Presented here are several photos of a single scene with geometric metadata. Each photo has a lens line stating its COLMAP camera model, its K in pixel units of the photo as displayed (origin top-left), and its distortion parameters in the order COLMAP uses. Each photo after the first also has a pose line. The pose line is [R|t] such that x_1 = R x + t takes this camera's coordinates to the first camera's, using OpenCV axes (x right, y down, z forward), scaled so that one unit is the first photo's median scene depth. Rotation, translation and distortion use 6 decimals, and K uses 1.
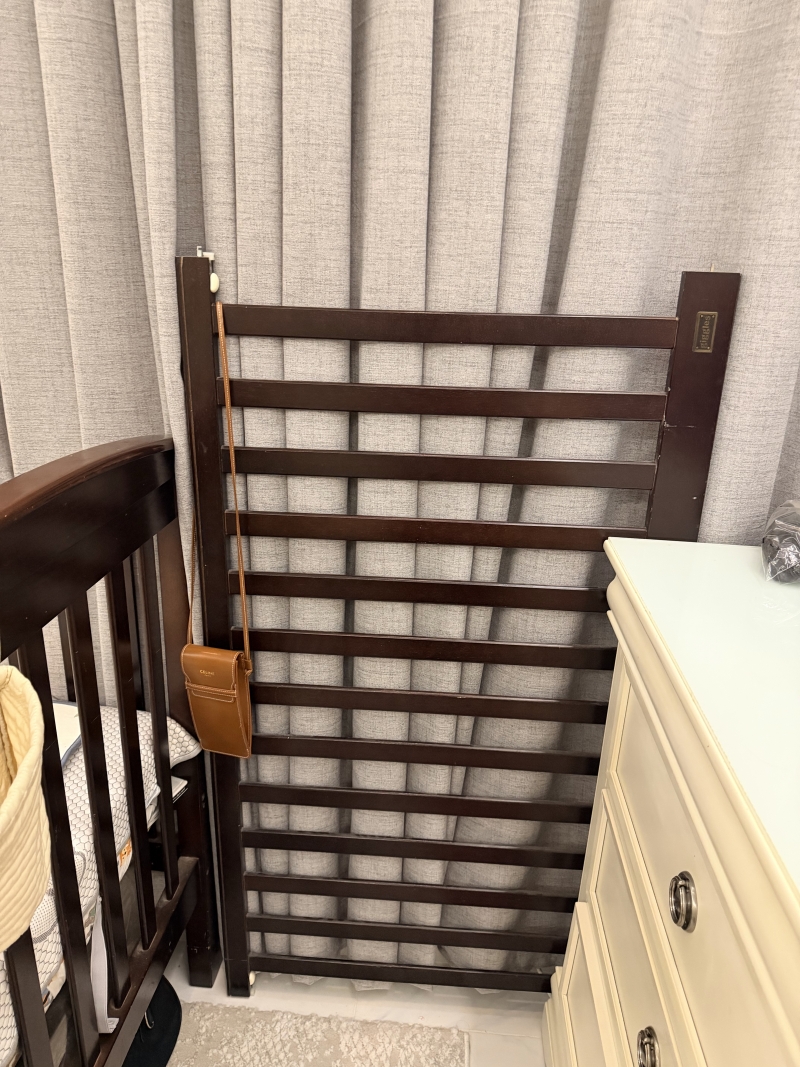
lens RADIAL K [[752.9, 0, 403.4], [0, 752.9, 534.6], [0, 0, 1]] dist [0.008892, -0.016032]
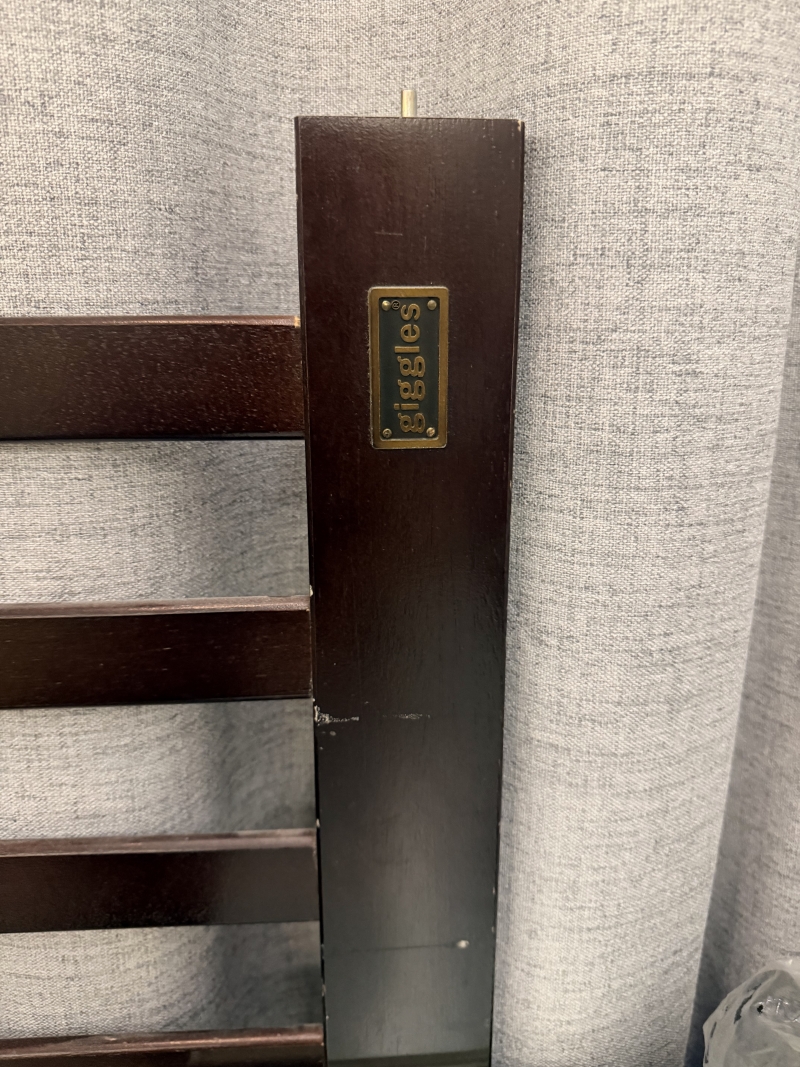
lens RADIAL K [[752.9, 0, 397.8], [0, 752.9, 534.4], [0, 0, 1]] dist [0.008892, -0.016032]
pose [[0.991842, -0.069991, 0.106536, 0.364978], [0.076310, 0.995486, -0.056428, -0.200218], [-0.102106, 0.064097, 0.992706, 0.755979]]
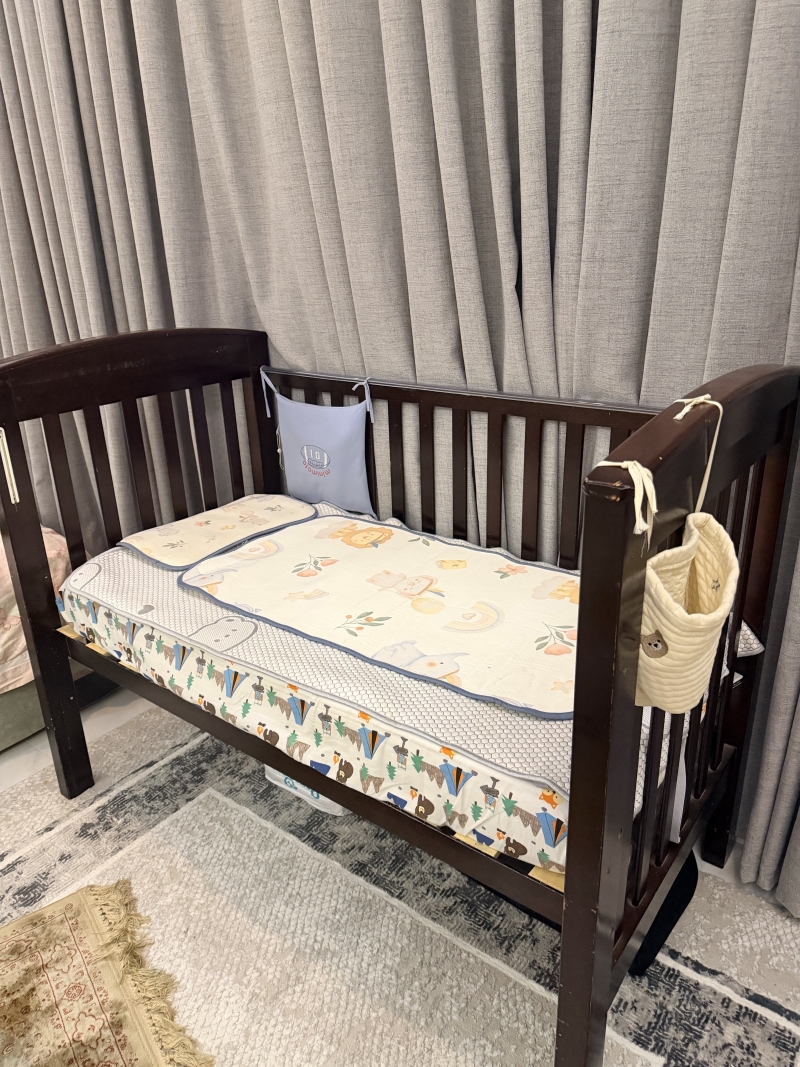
lens RADIAL K [[752.9, 0, 399.0], [0, 752.9, 531.5], [0, 0, 1]] dist [0.008892, -0.016032]
pose [[0.834216, 0.137929, -0.533910, -0.178361], [-0.123495, 0.990351, 0.062888, 0.130635], [0.537432, 0.013473, 0.843200, -0.302676]]
